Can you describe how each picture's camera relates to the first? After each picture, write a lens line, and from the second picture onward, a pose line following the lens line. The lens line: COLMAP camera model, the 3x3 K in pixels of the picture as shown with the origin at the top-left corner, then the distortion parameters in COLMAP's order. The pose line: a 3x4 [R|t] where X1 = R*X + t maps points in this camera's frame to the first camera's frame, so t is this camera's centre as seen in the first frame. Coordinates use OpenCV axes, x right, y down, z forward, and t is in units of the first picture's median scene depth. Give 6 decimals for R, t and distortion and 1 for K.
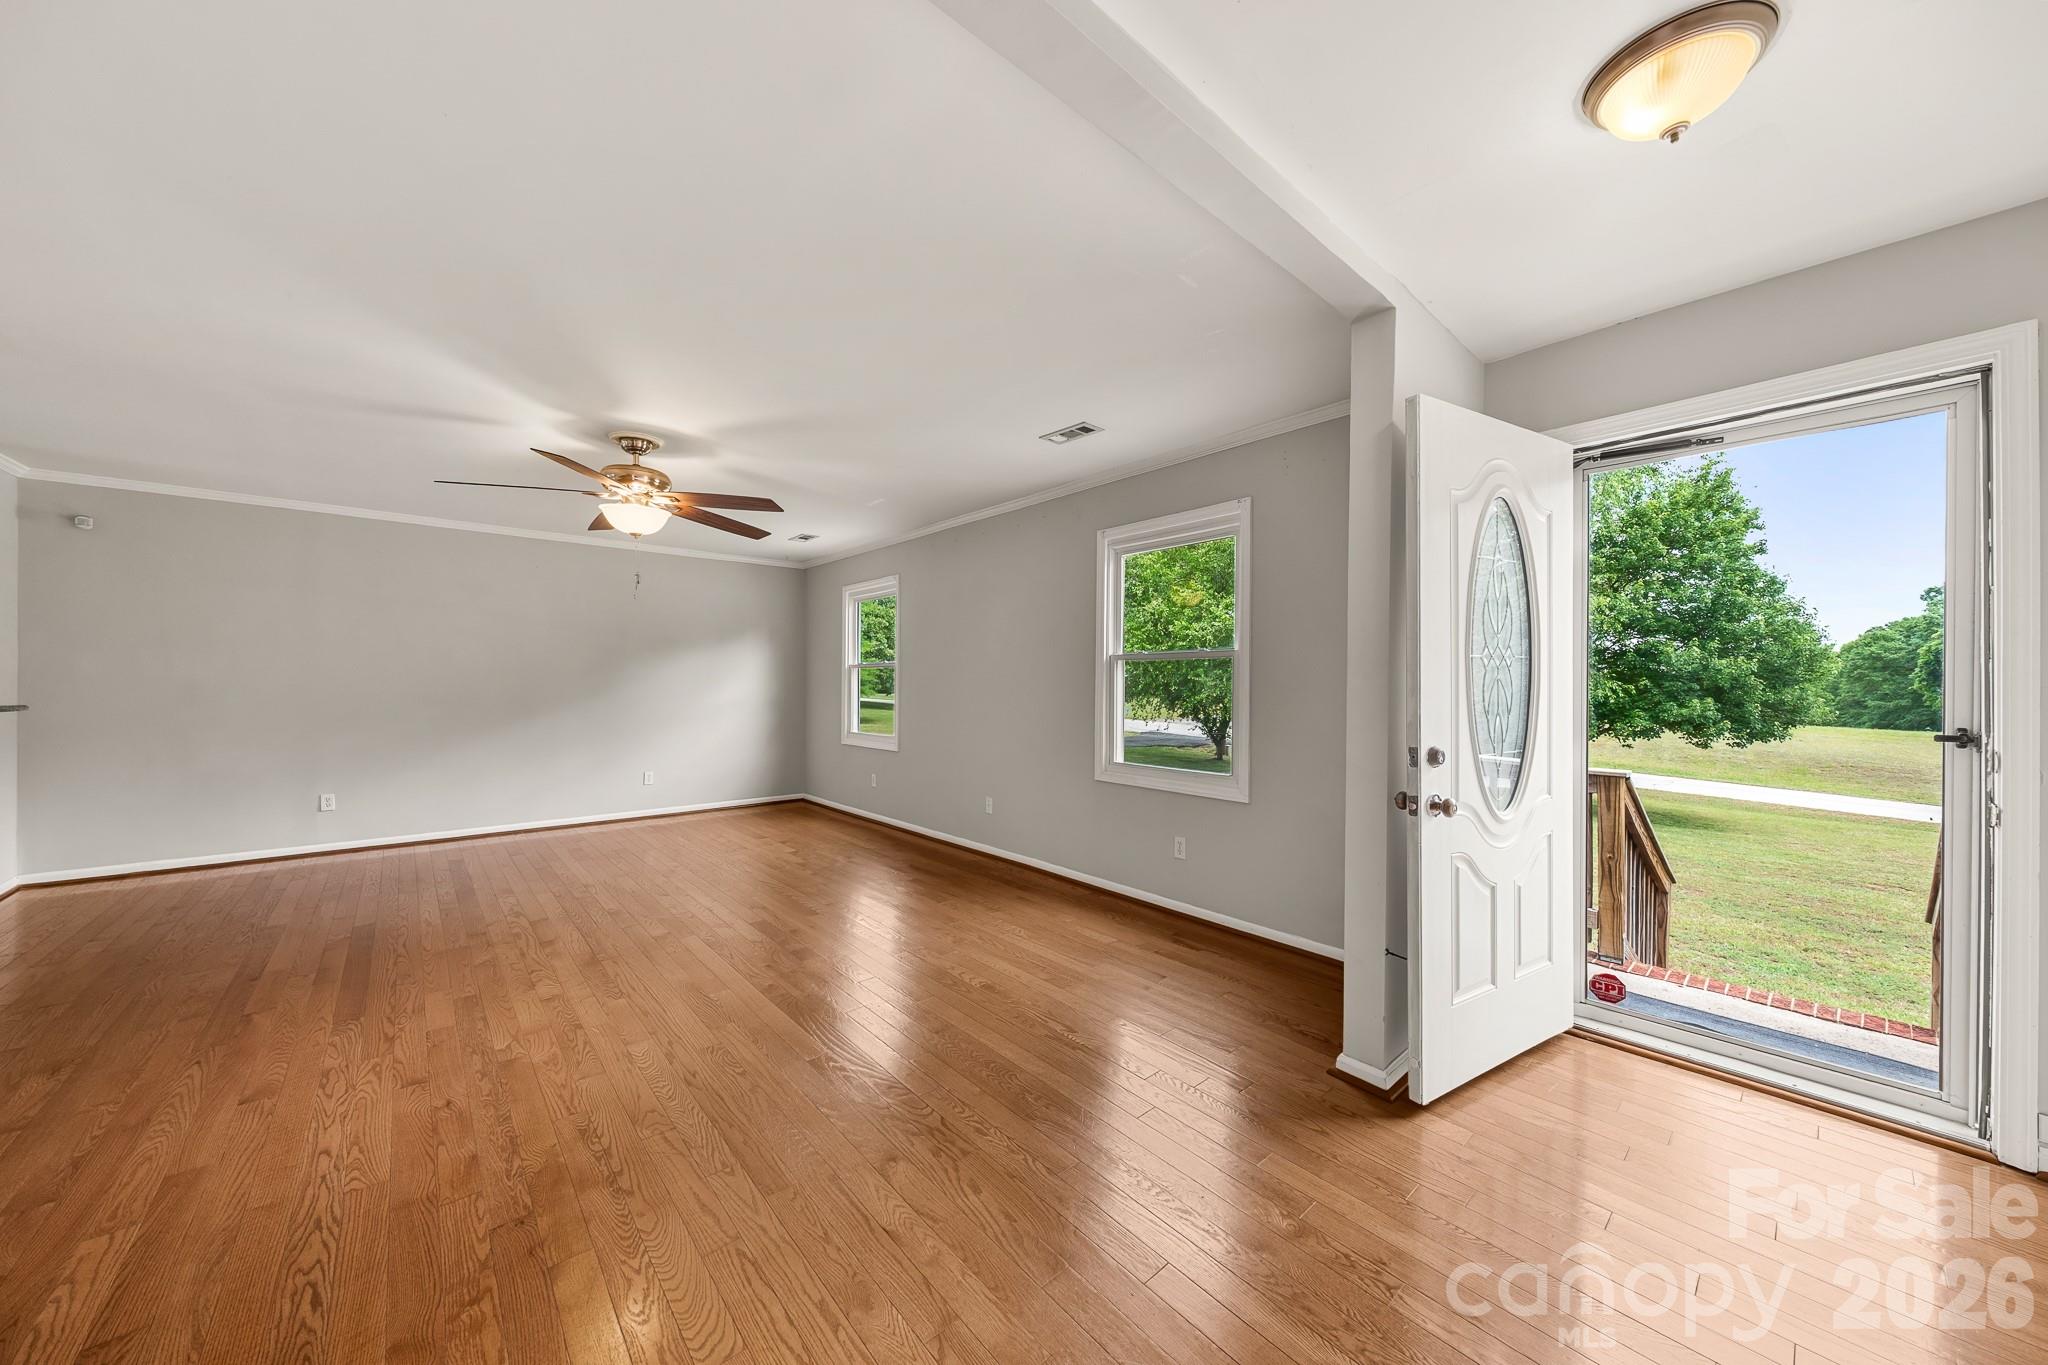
lens RADIAL K [[712.4, 0, 1024.0], [0, 712.4, 682.5], [0, 0, 1]] dist [-0.000236, -0.000084]
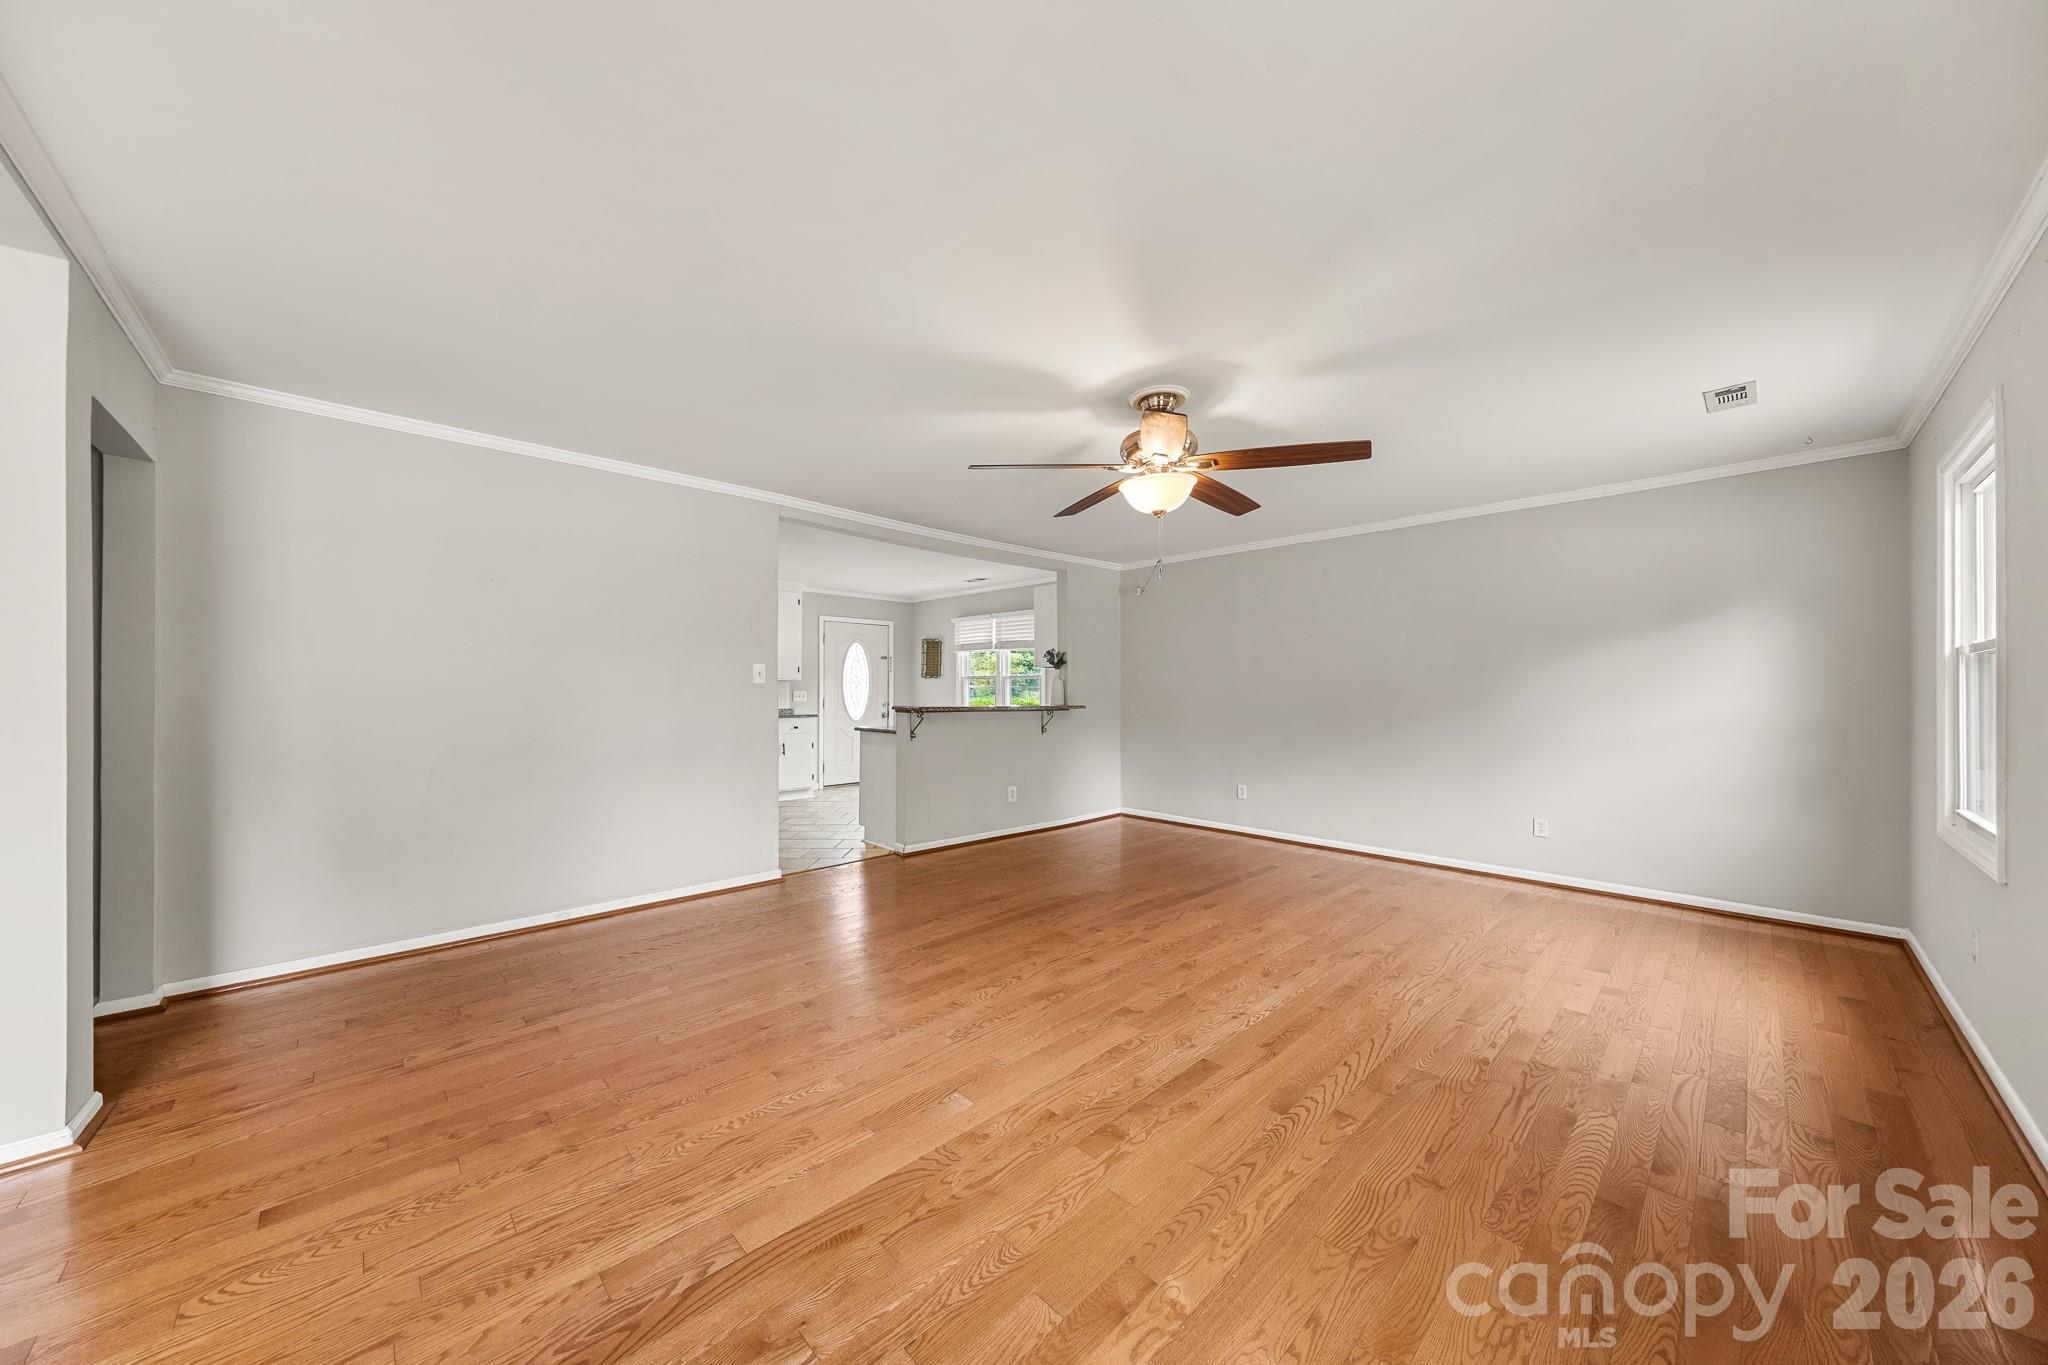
lens RADIAL K [[692.8, 0, 1023.0], [0, 692.8, 691.2], [0, 0, 1]] dist [-0.001152, -0.000123]
pose [[0.035279, -0.003059, -0.999373, 0.248416], [0.001500, 0.999994, -0.003008, 0.001955], [0.999376, -0.001393, 0.035284, 0.816024]]
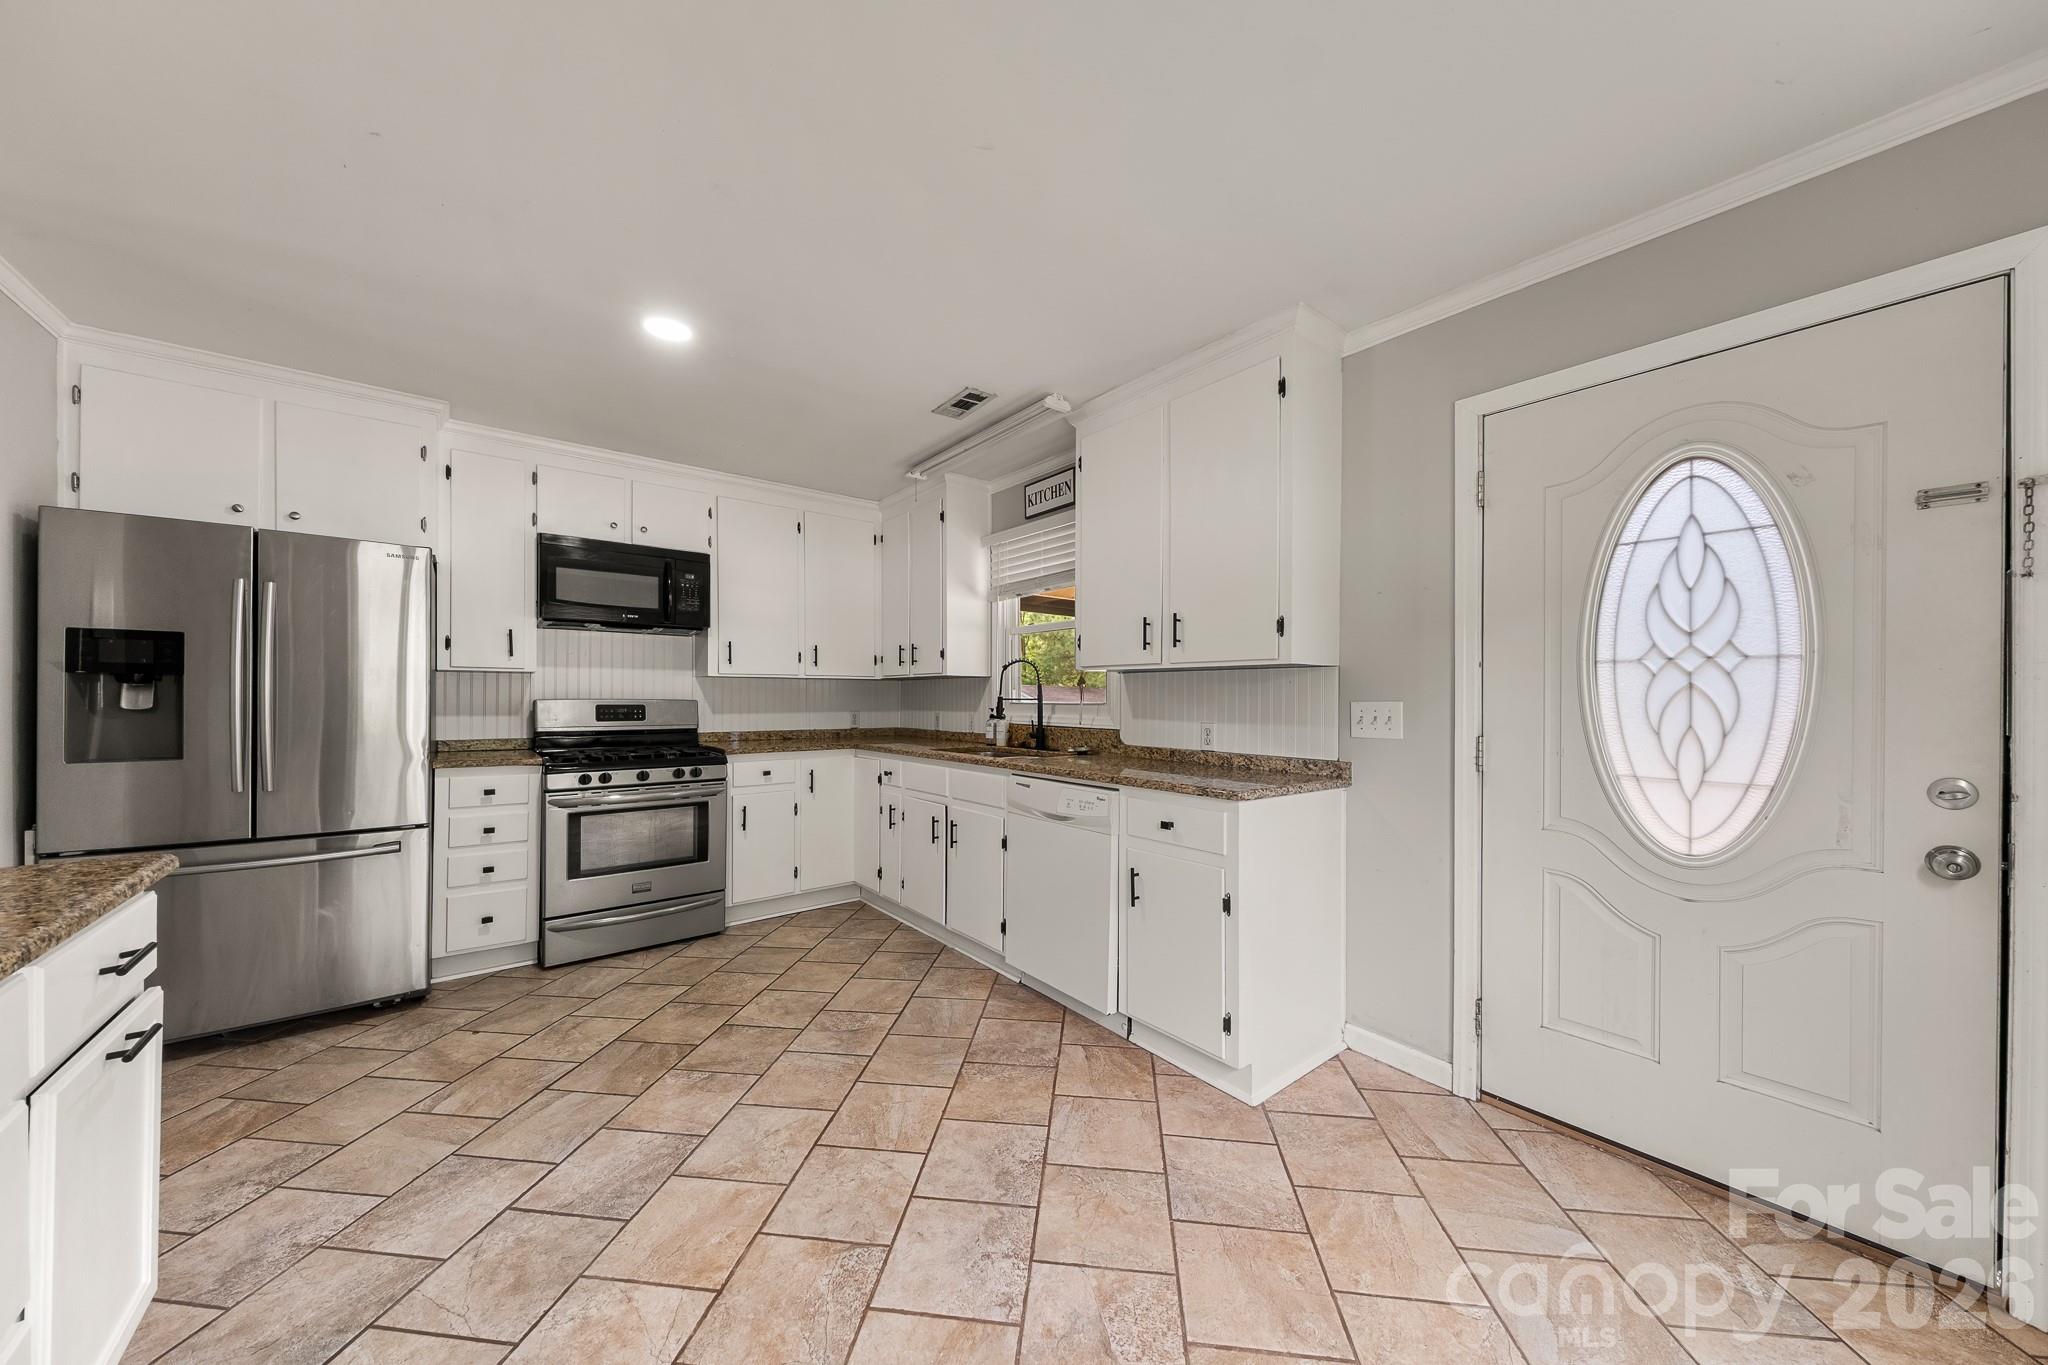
lens RADIAL K [[692.8, 0, 1023.0], [0, 692.8, 691.2], [0, 0, 1]] dist [-0.001152, -0.000123]
pose [[-0.998189, -0.009015, 0.059481, -1.805457], [-0.009655, 0.999898, -0.010491, -0.006032], [-0.059380, -0.011046, -0.998174, 0.821432]]
